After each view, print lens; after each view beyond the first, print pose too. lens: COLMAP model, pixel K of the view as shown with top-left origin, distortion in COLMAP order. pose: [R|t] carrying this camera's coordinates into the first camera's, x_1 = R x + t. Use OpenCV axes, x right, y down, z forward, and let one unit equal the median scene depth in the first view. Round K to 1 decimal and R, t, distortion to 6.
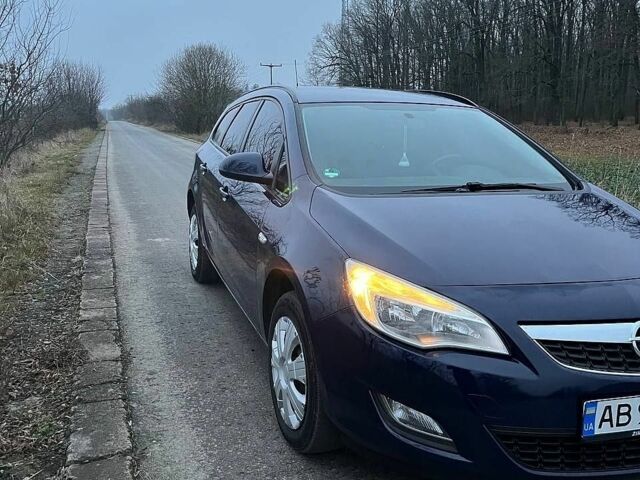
lens RADIAL K [[625.6, 0, 320.0], [0, 625.6, 240.0], [0, 0, 1]] dist [0.092133, -0.140727]
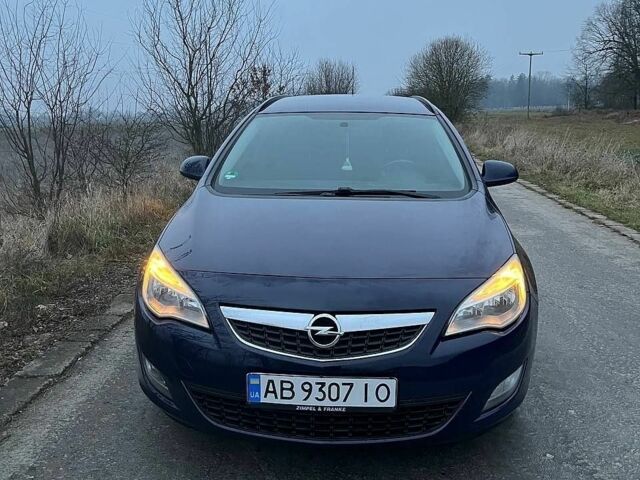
lens RADIAL K [[625.6, 0, 320.0], [0, 625.6, 240.0], [0, 0, 1]] dist [0.092133, -0.140727]
pose [[0.924615, 0.066669, -0.375023, 0.947745], [-0.062527, 0.997773, 0.023219, -0.033941], [0.375736, 0.001980, 0.926724, -0.061624]]
